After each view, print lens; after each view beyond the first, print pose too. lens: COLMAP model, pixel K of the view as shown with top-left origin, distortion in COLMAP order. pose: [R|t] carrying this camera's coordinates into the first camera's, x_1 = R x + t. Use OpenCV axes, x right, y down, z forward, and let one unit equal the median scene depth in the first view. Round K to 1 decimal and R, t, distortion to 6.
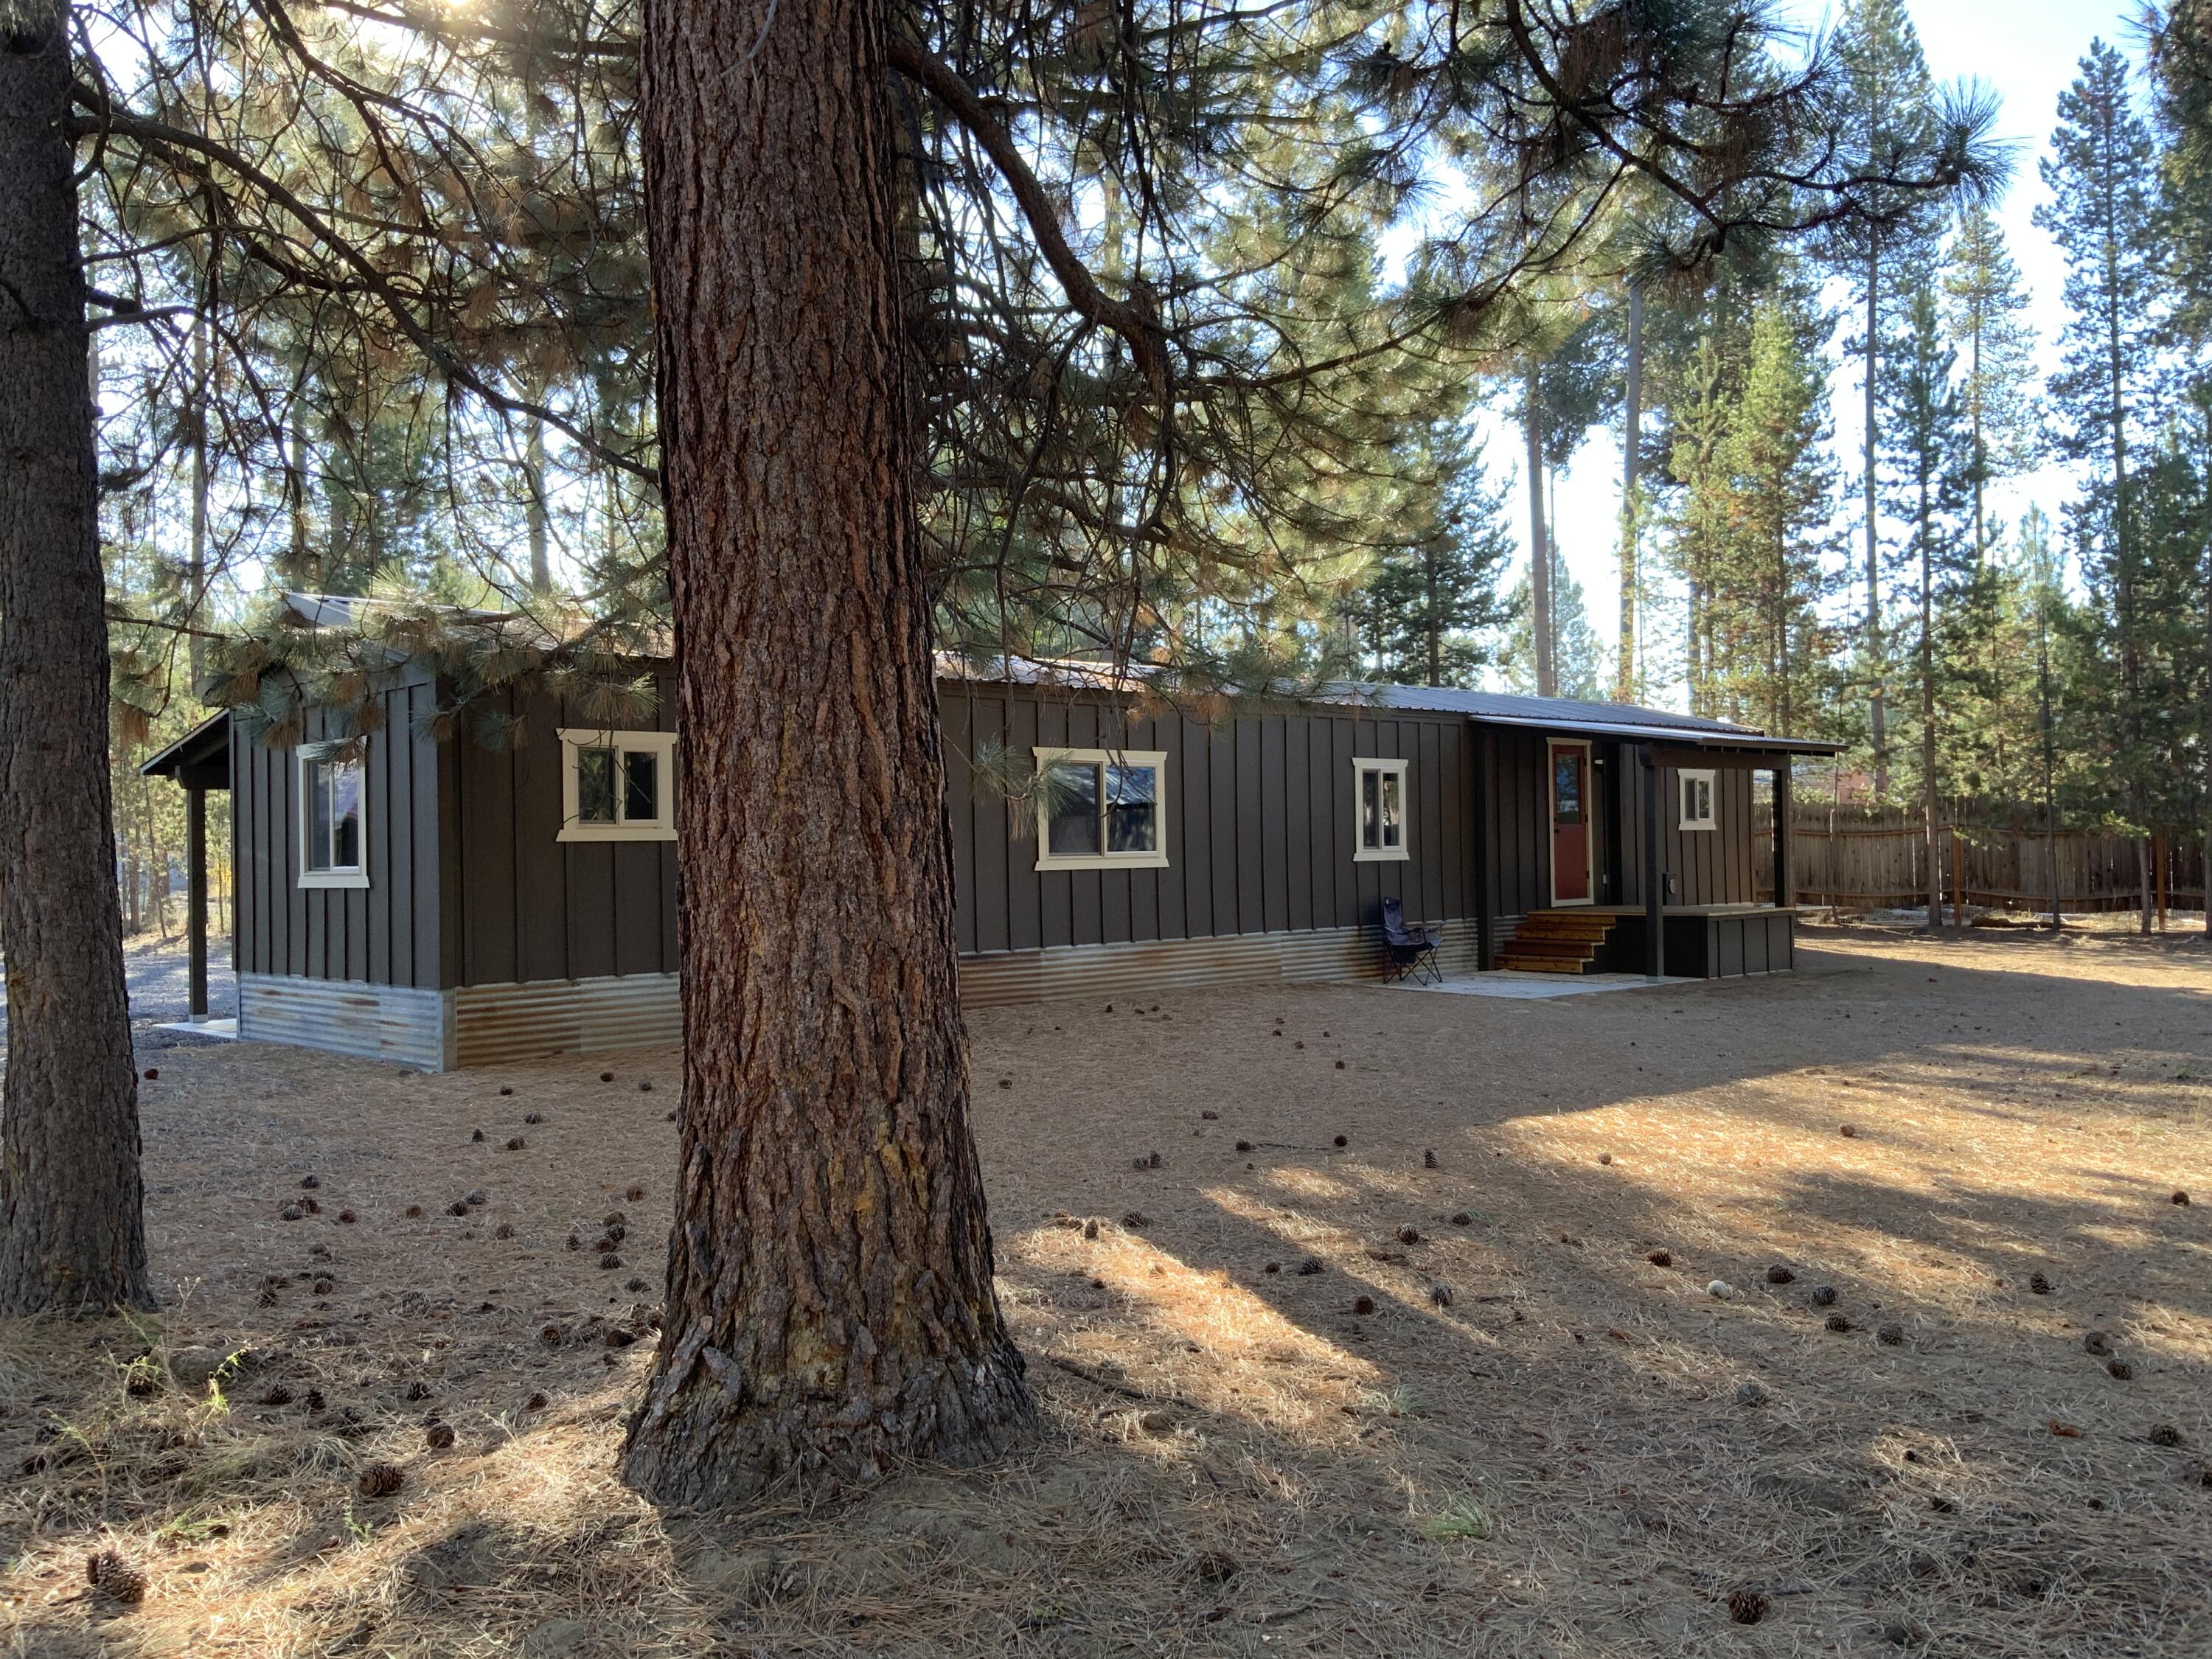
lens RADIAL K [[1825.6, 0, 1105.6], [0, 1825.6, 834.2], [0, 0, 1]] dist [0.071936, -0.143625]
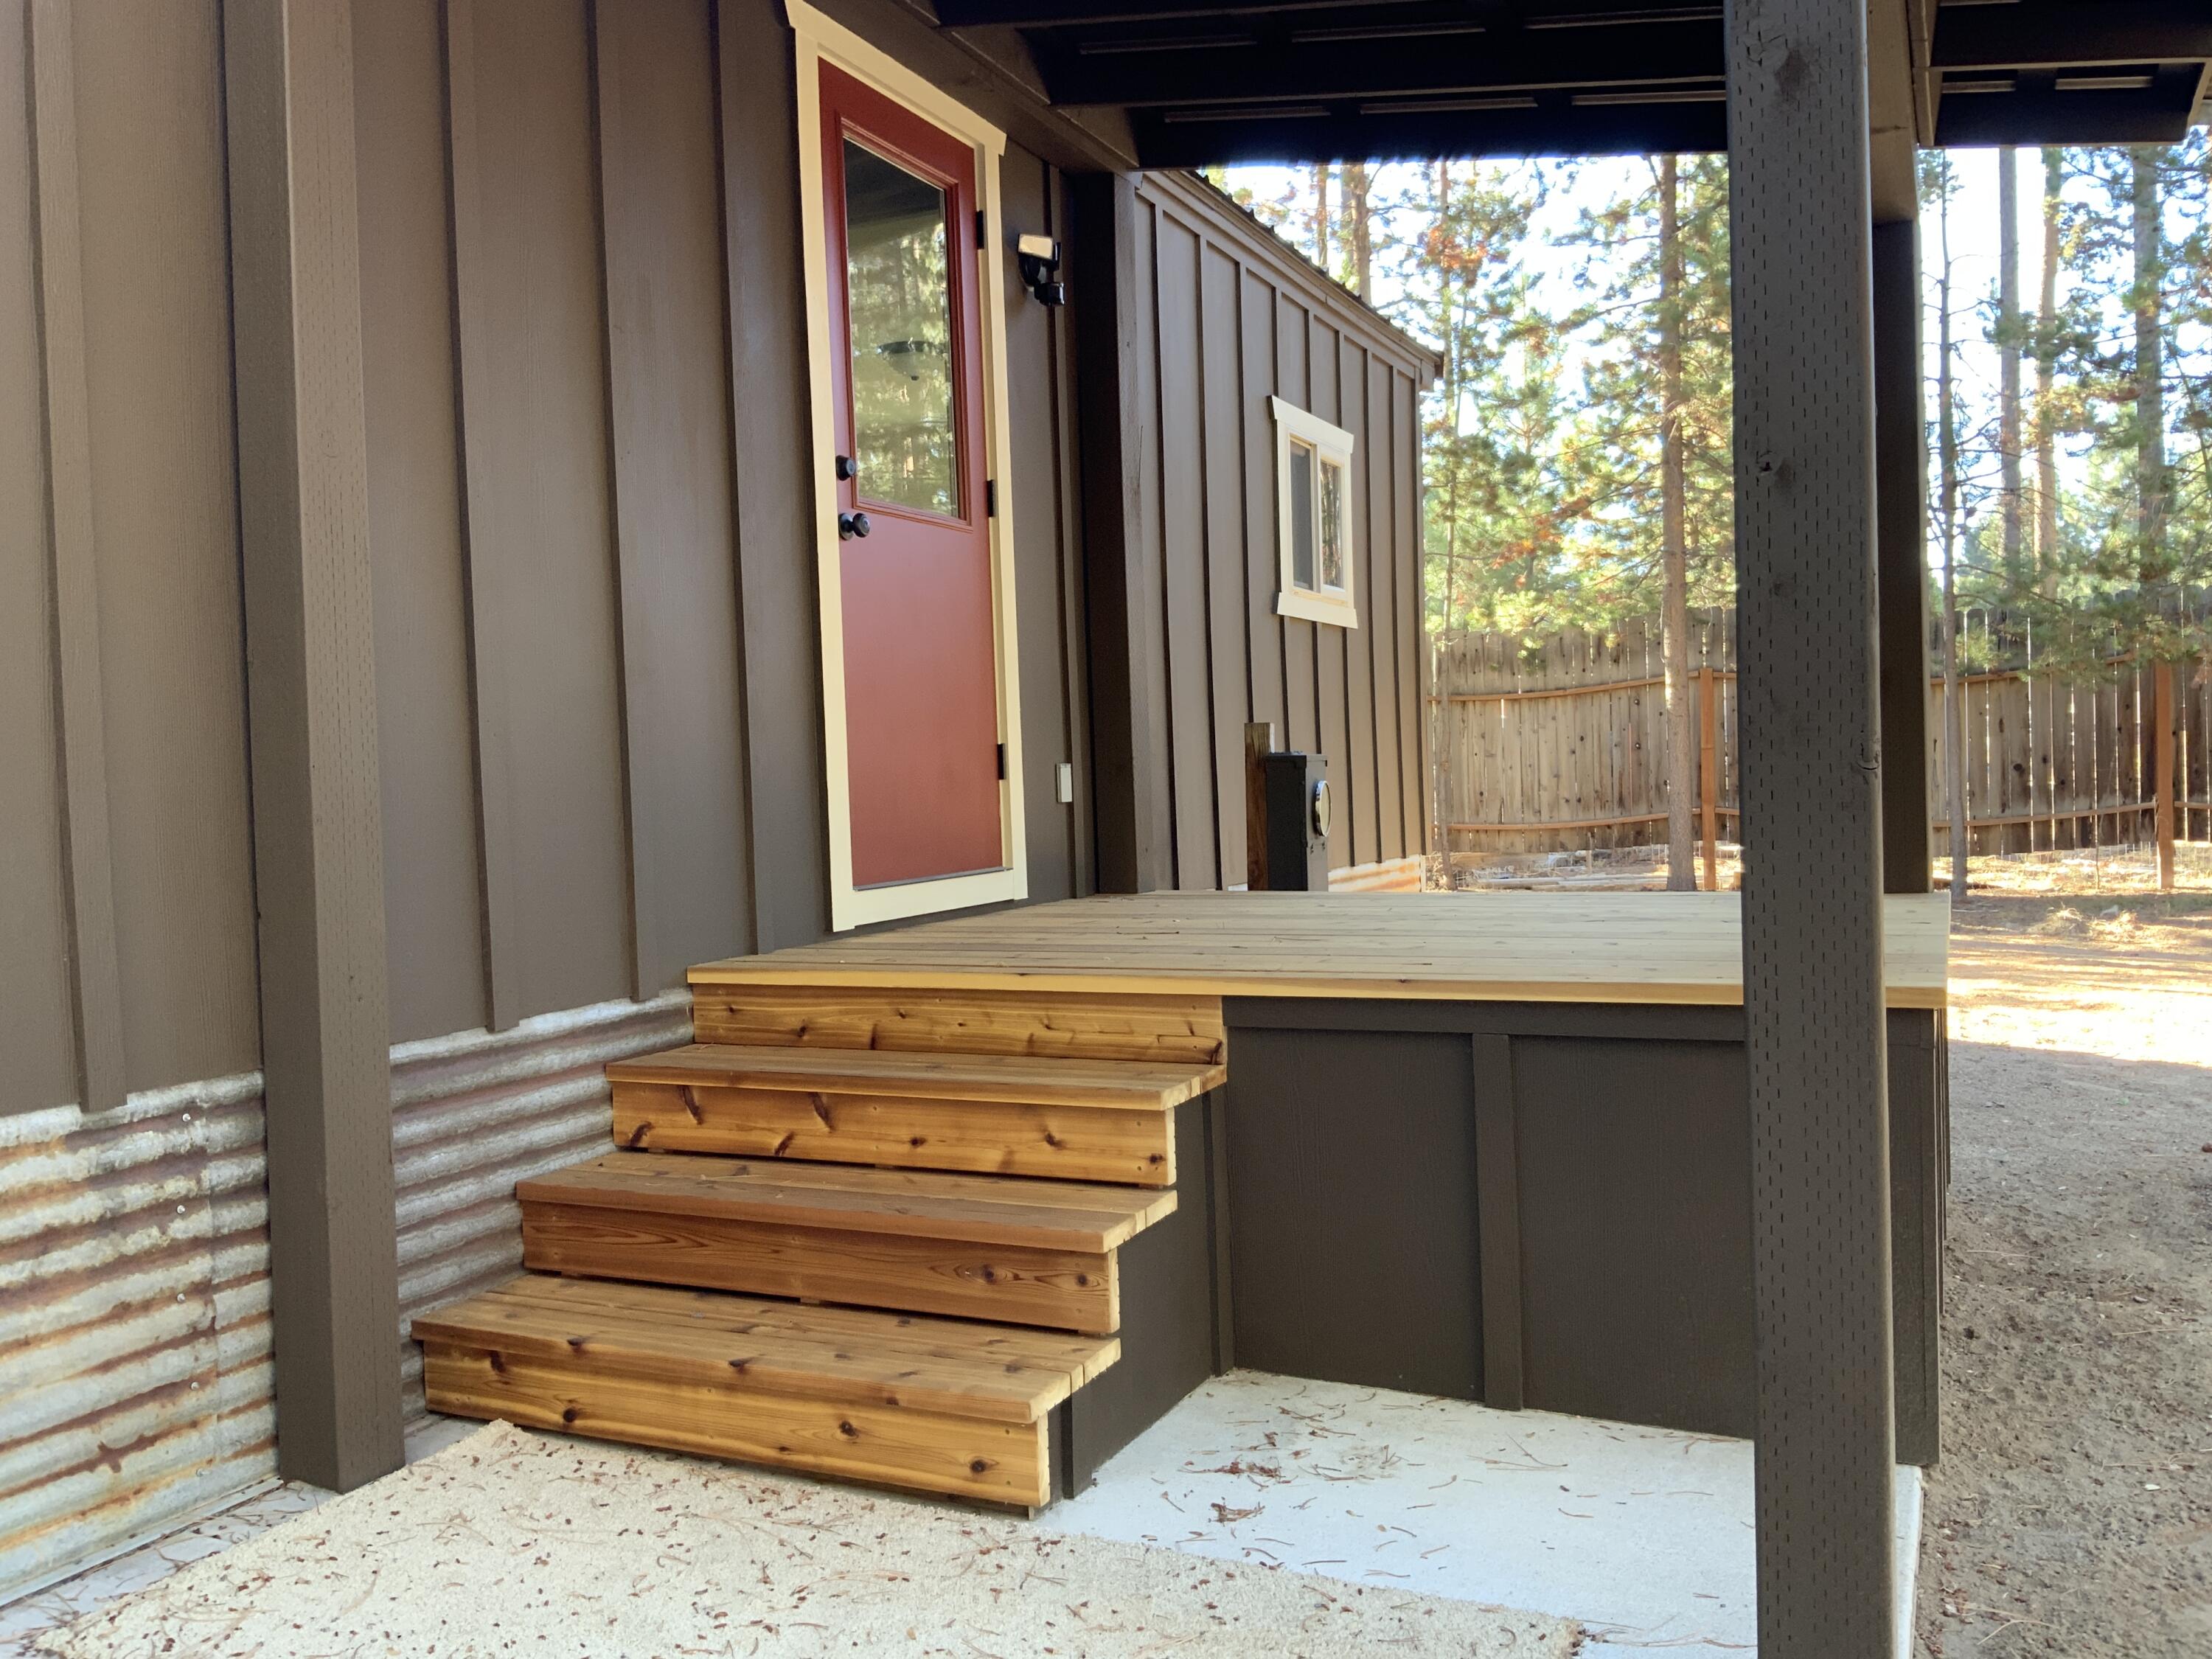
lens RADIAL K [[1825.6, 0, 1105.6], [0, 1825.6, 829.0], [0, 0, 1]] dist [0.071936, -0.143625]
pose [[0.933956, -0.027592, 0.356322, 0.255354], [0.017177, 0.999329, 0.032361, 0.029914], [-0.356975, -0.024103, 0.933803, 1.025791]]
